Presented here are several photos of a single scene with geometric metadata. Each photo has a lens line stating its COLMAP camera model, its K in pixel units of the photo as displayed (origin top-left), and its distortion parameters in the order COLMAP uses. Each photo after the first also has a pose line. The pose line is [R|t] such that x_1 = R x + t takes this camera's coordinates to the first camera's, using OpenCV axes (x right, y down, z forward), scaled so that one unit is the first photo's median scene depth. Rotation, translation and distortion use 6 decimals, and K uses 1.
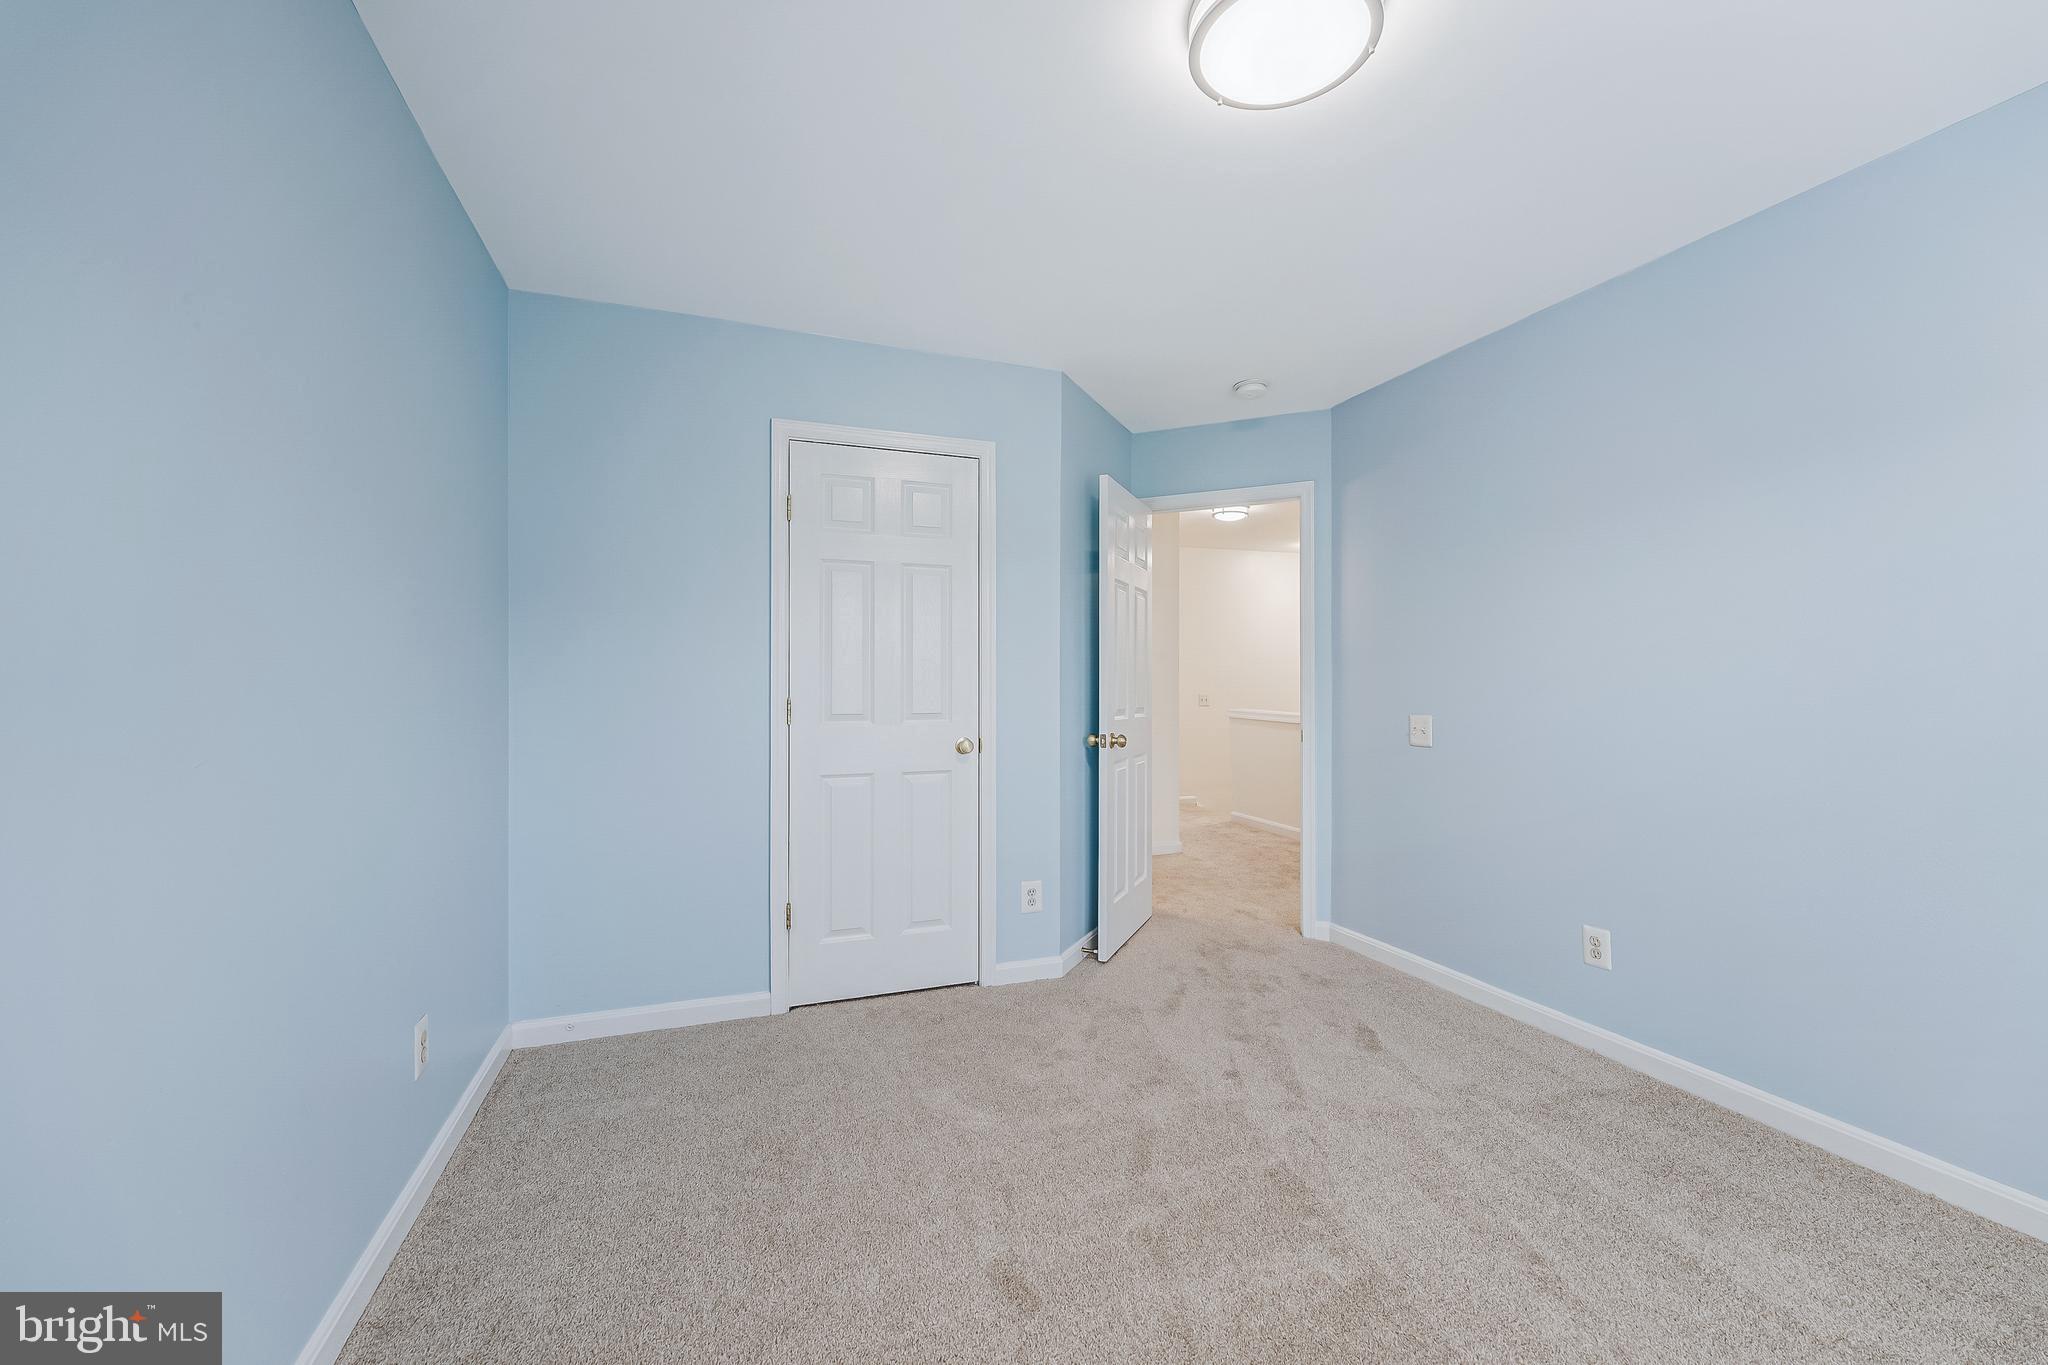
lens RADIAL K [[823.5, 0, 1024.3], [0, 823.5, 690.6], [0, 0, 1]] dist [0.002239, -0.000738]
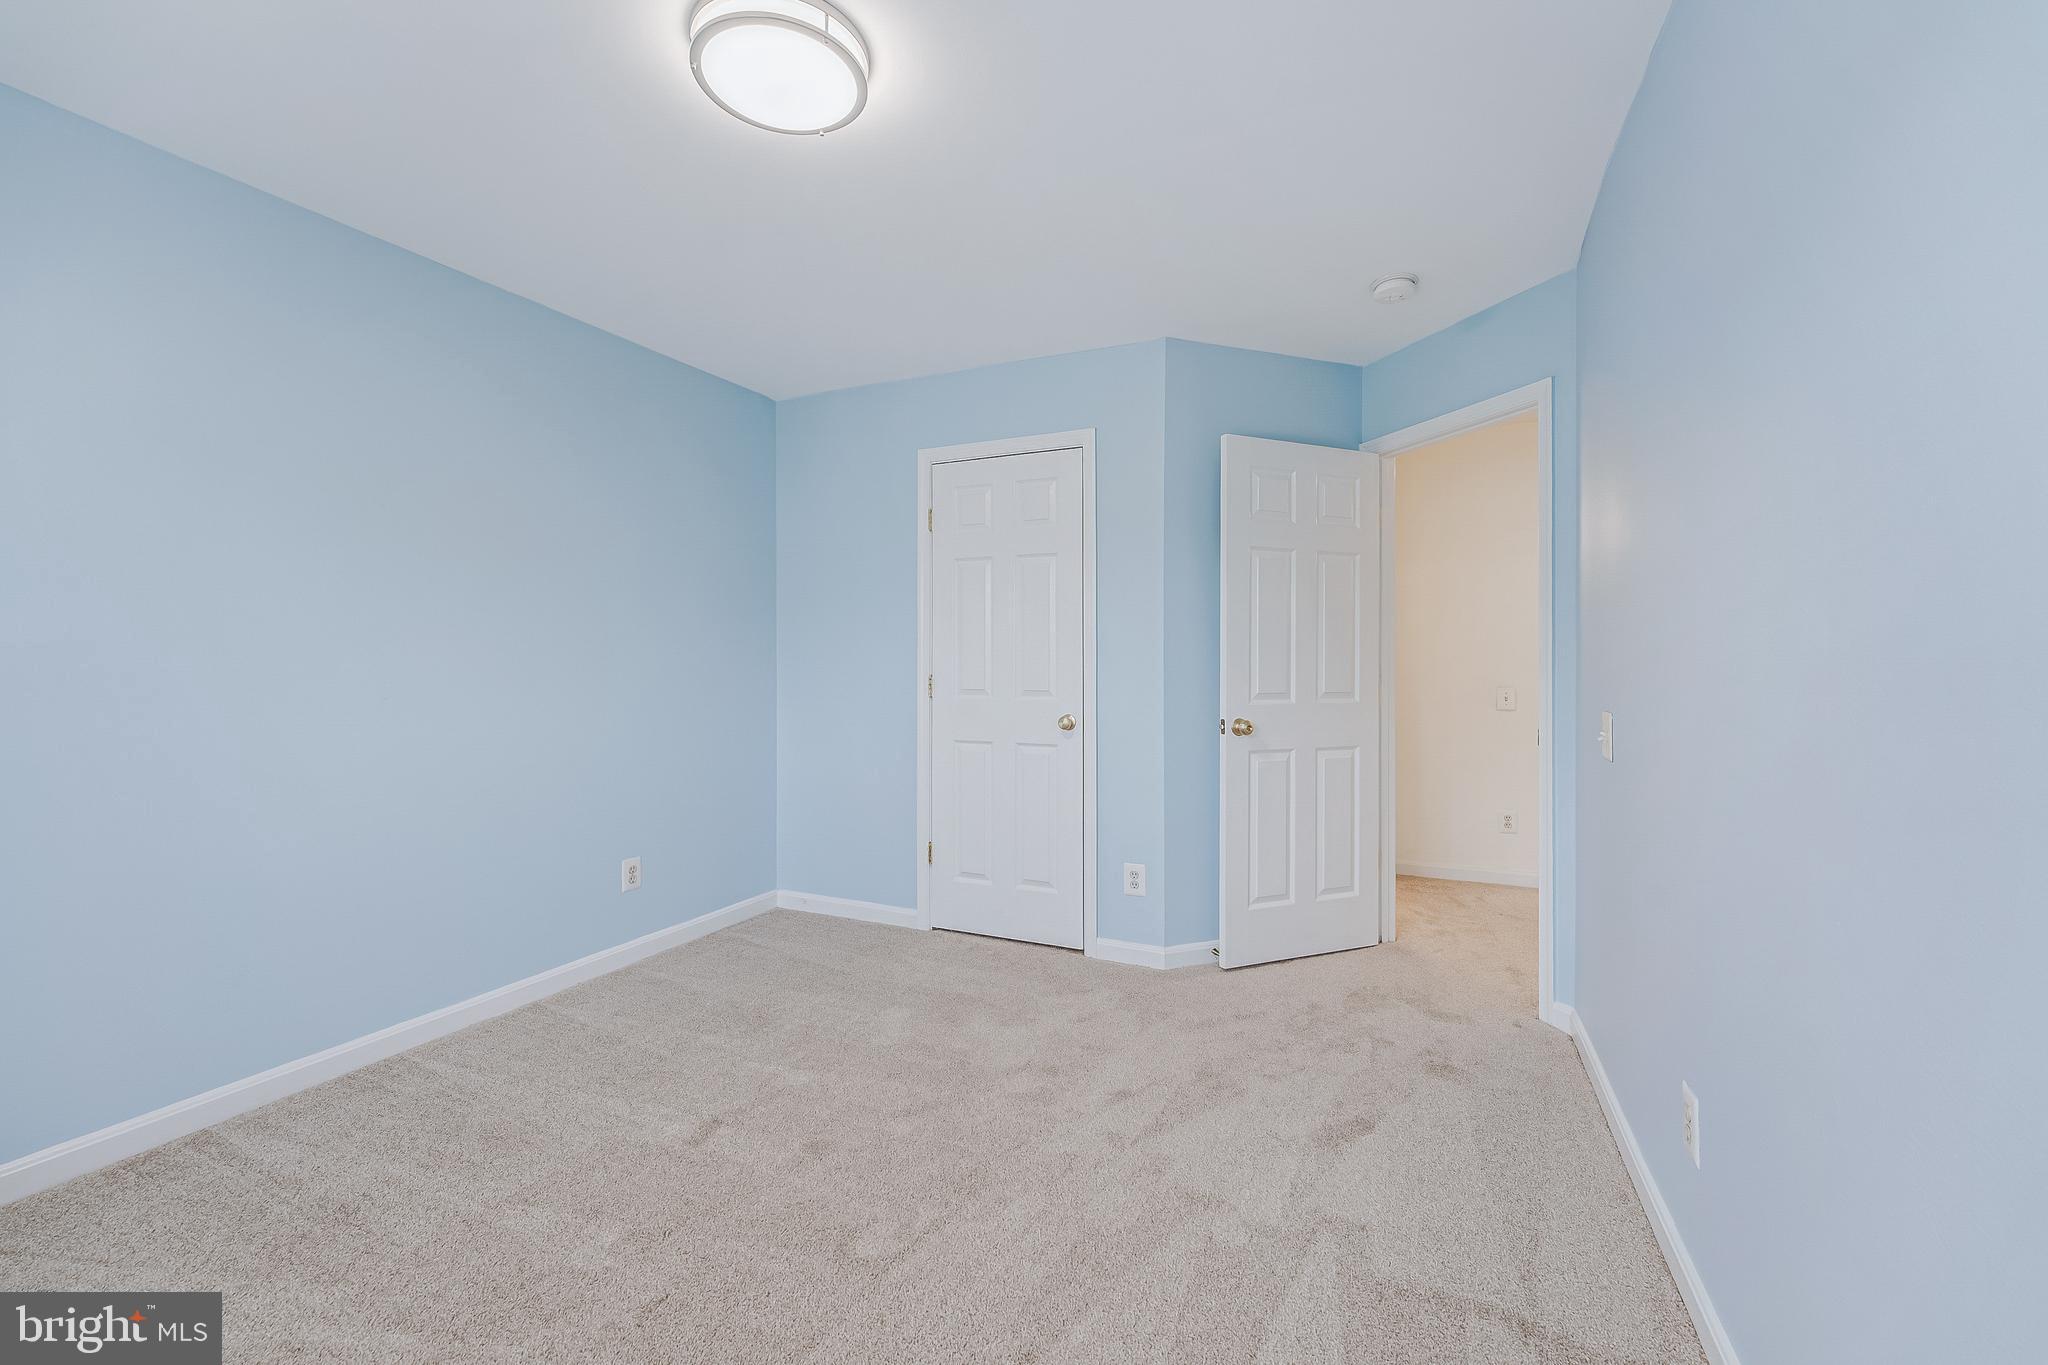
lens RADIAL K [[823.5, 0, 1024.8], [0, 823.5, 672.3], [0, 0, 1]] dist [0.002239, -0.000738]
pose [[0.705760, 0.008318, -0.708403, 0.631192], [-0.003581, 0.999960, 0.008174, -0.005756], [0.708442, -0.003232, 0.705761, 0.217305]]
